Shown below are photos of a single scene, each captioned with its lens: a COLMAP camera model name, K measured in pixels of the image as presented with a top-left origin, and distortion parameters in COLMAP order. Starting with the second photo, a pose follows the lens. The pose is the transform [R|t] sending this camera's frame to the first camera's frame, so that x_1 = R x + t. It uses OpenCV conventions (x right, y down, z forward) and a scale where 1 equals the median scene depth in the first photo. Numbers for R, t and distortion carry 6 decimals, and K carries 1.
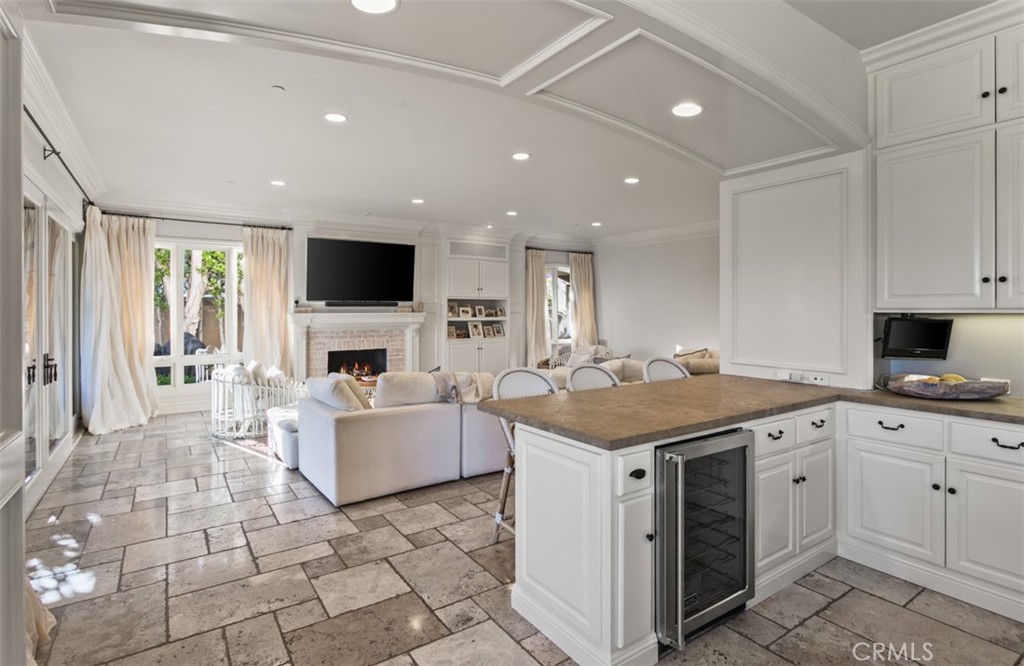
lens RADIAL K [[500.8, 0, 507.8], [0, 500.8, 312.4], [0, 0, 1]] dist [-0.023746, 0.018195]
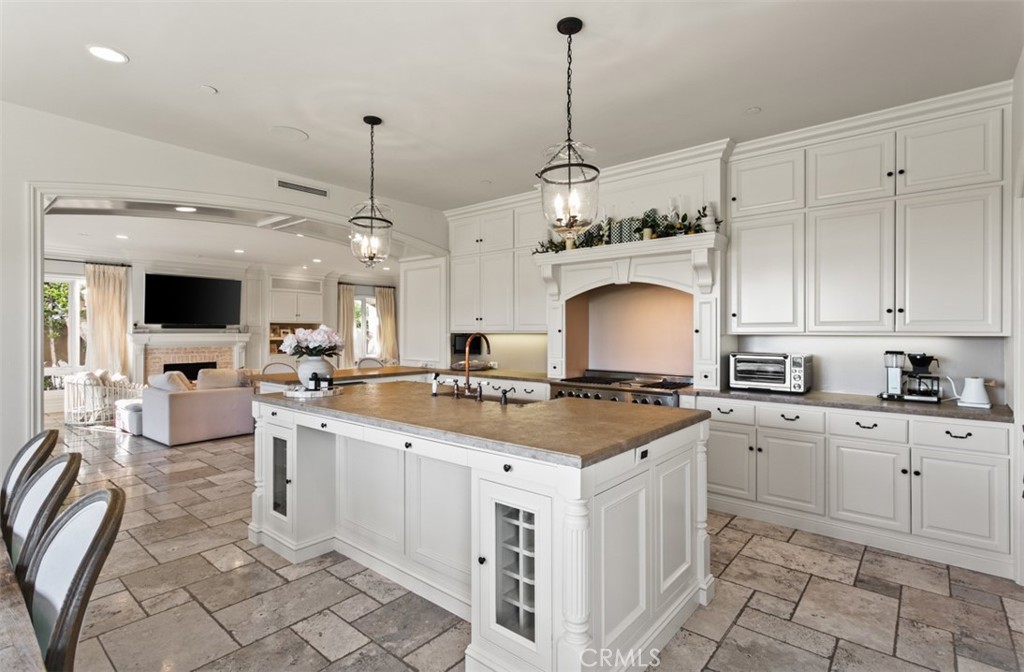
lens RADIAL K [[493.9, 0, 493.7], [0, 493.9, 332.2], [0, 0, 1]] dist [-0.000204, 0.000444]
pose [[0.970364, 0.001225, 0.241645, 0.152594], [-0.000357, 0.999993, -0.003635, 0.001975], [-0.241647, 0.003441, 0.970358, -0.427984]]
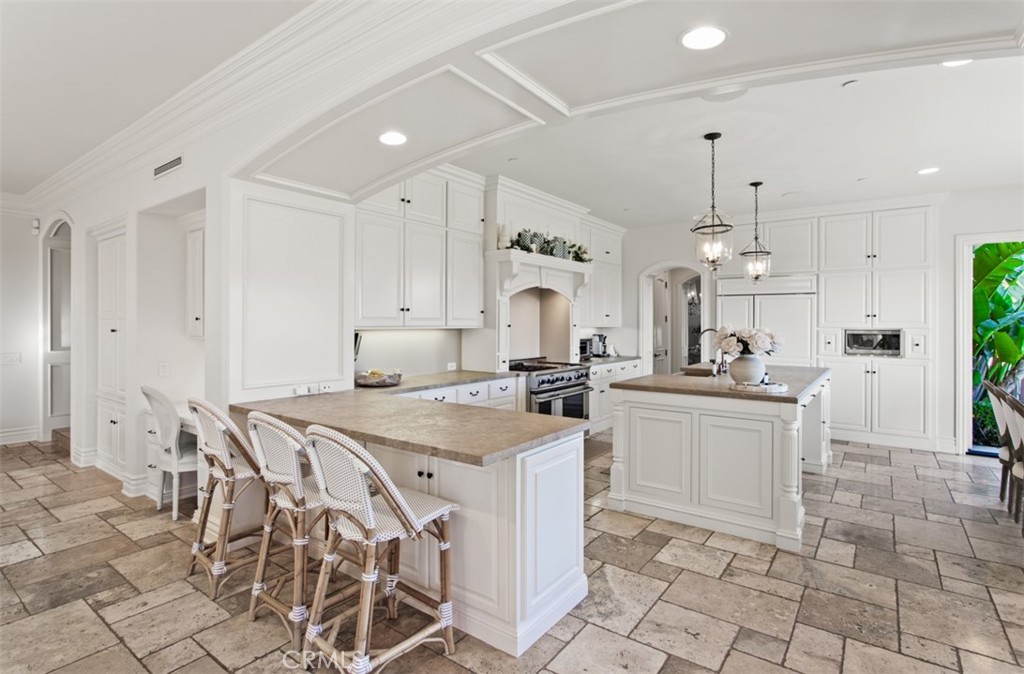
lens RADIAL K [[517.2, 0, 513.0], [0, 517.2, 324.8], [0, 0, 1]] dist [-0.004258, -0.000312]
pose [[-0.336798, -0.005002, 0.941564, -0.268672], [-0.000880, 0.999987, 0.004998, -0.007194], [-0.941577, 0.000854, -0.336798, 0.404408]]
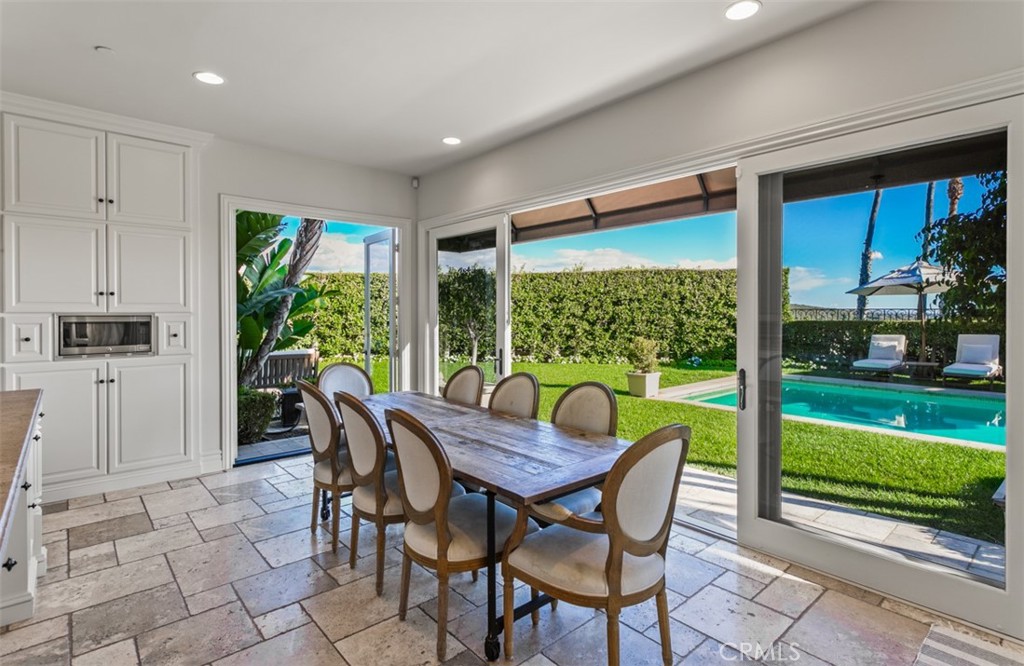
lens RADIAL K [[496.5, 0, 508.6], [0, 496.5, 311.7], [0, 0, 1]] dist [0.010568, 0.000274]
pose [[-0.992504, 0.002845, -0.122178, -0.037991], [0.002070, 0.999977, 0.006471, -0.002359], [0.122193, 0.006170, -0.992487, 0.154227]]
